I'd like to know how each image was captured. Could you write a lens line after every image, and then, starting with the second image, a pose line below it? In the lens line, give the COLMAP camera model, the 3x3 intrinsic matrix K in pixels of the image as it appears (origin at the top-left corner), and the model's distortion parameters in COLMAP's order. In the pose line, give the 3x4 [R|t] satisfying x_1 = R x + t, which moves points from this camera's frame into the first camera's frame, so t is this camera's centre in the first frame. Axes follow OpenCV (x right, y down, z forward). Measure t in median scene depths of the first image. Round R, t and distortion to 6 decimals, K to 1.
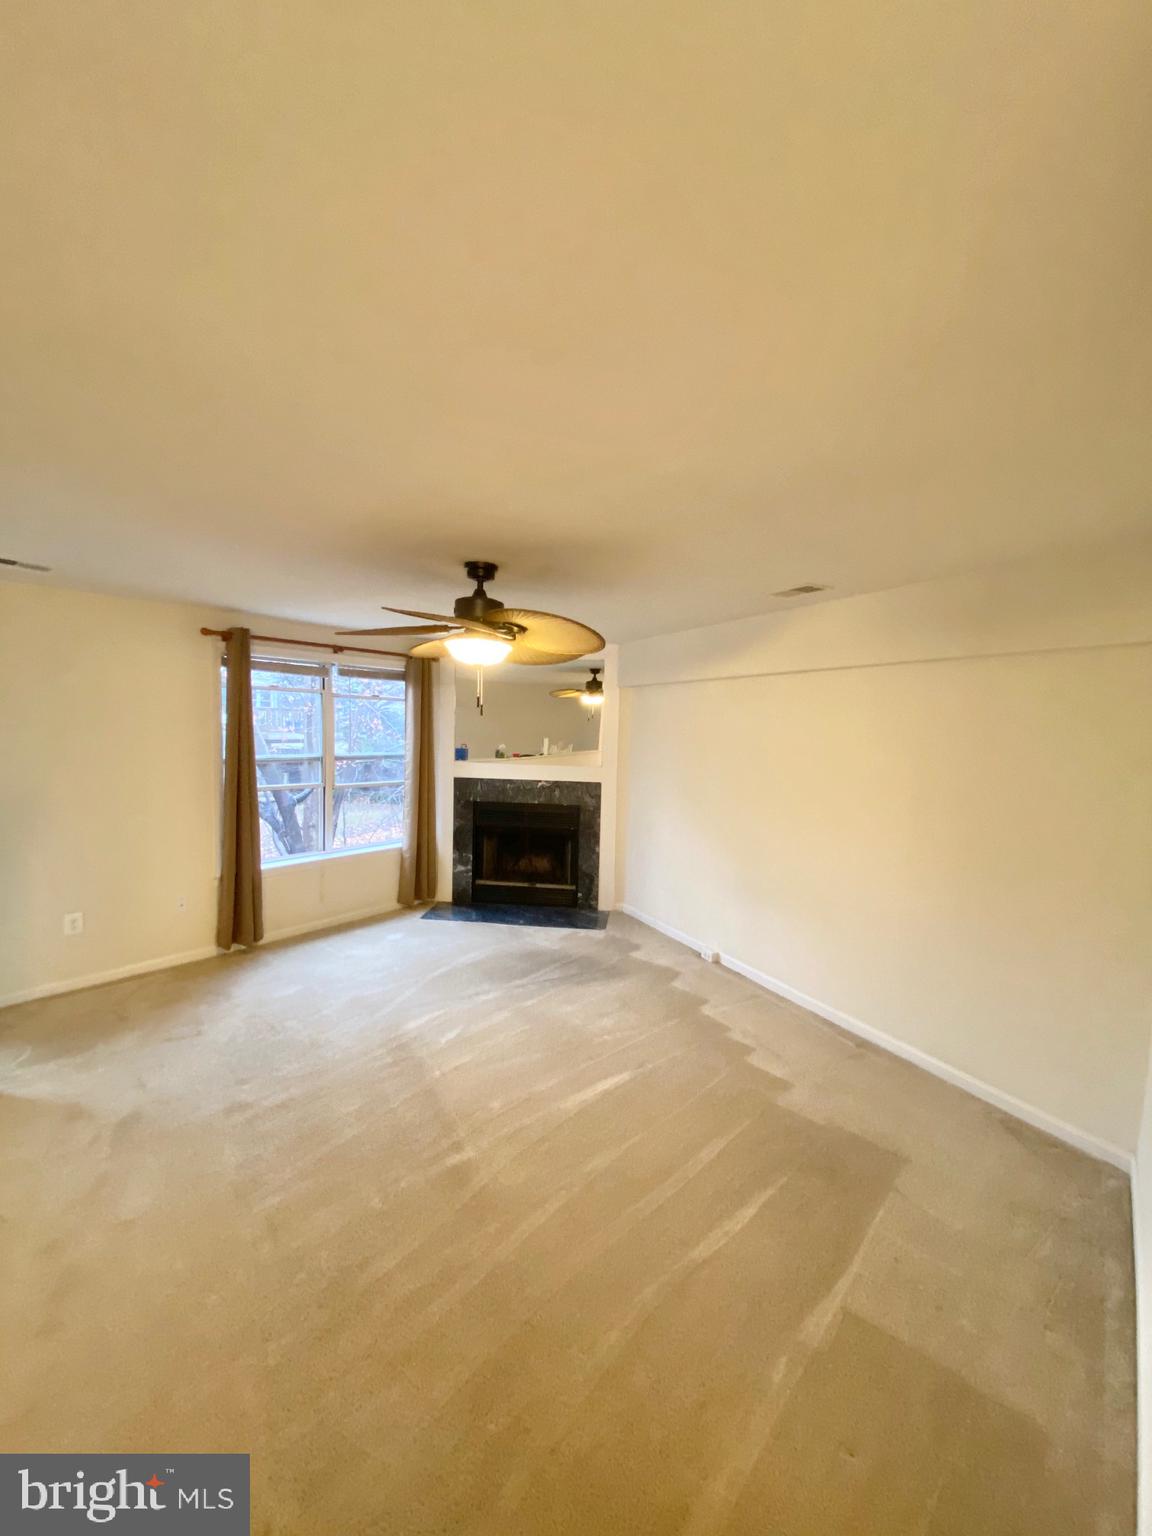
lens RADIAL K [[619.0, 0, 583.0], [0, 619.0, 768.8], [0, 0, 1]] dist [0.026315, -0.024170]
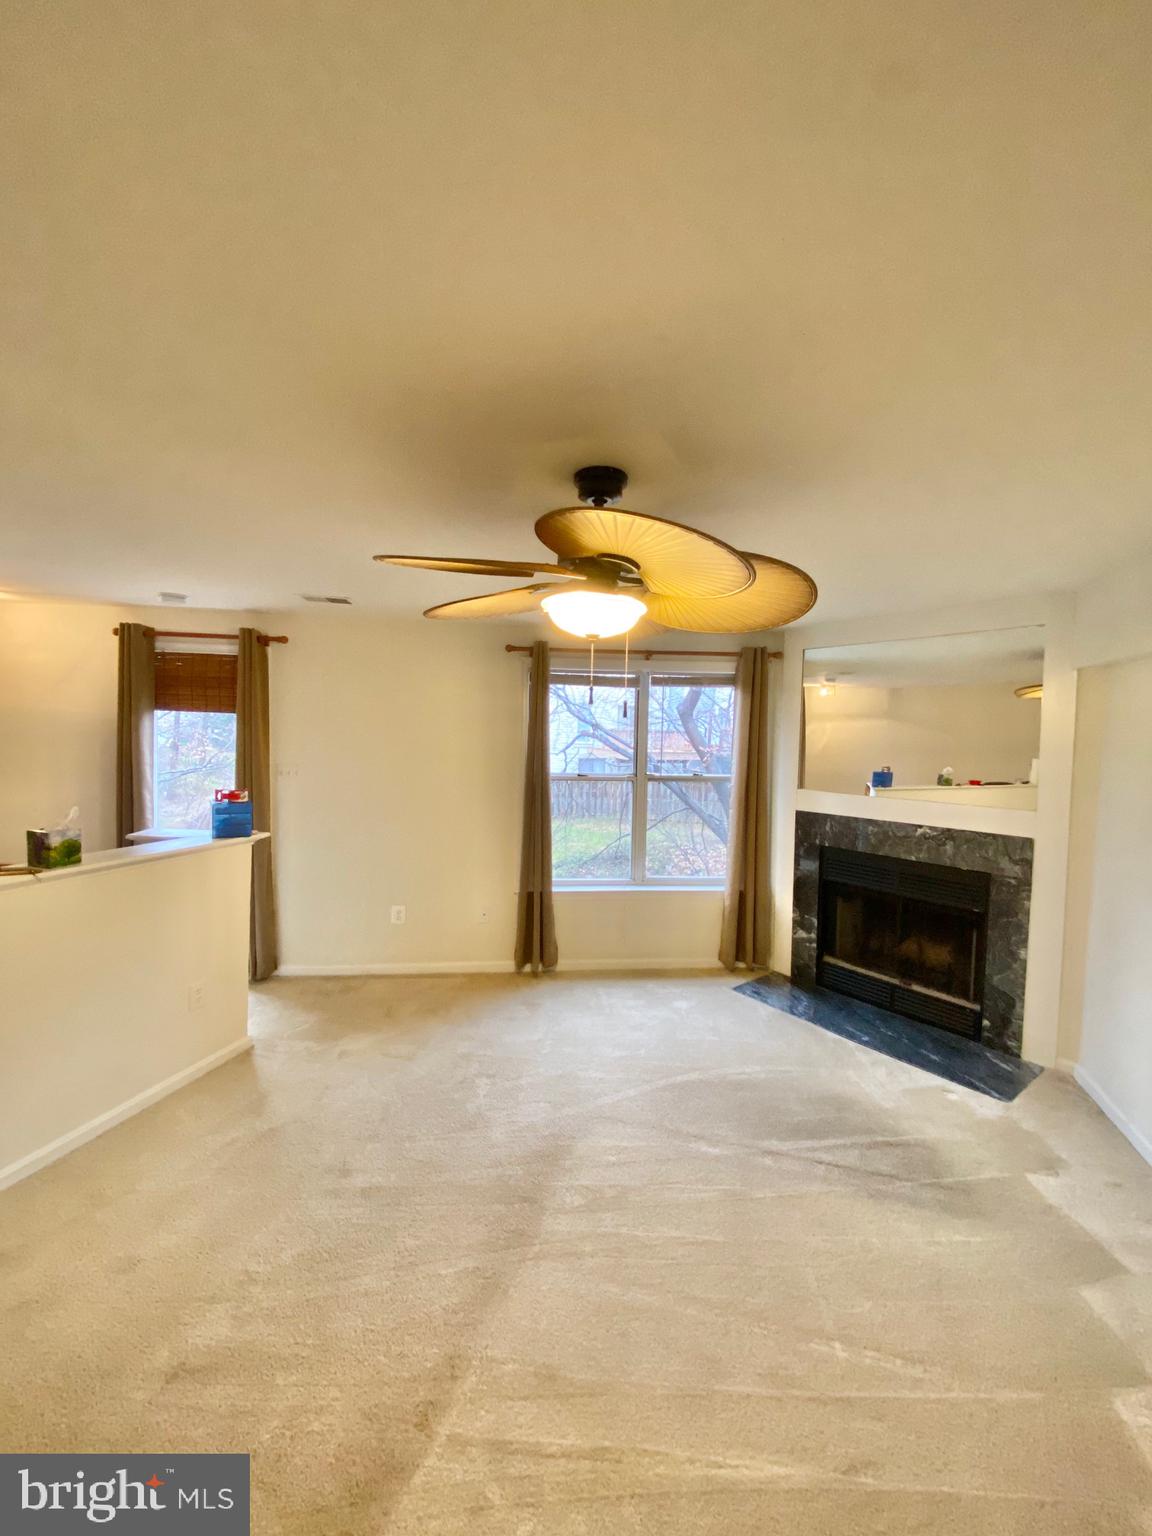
lens RADIAL K [[633.8, 0, 571.2], [0, 633.8, 747.8], [0, 0, 1]] dist [0.016847, -0.016031]
pose [[0.700343, 0.010987, -0.713722, 0.151698], [-0.052087, 0.998003, -0.035747, -0.019985], [0.711903, 0.062211, 0.699517, 0.265654]]
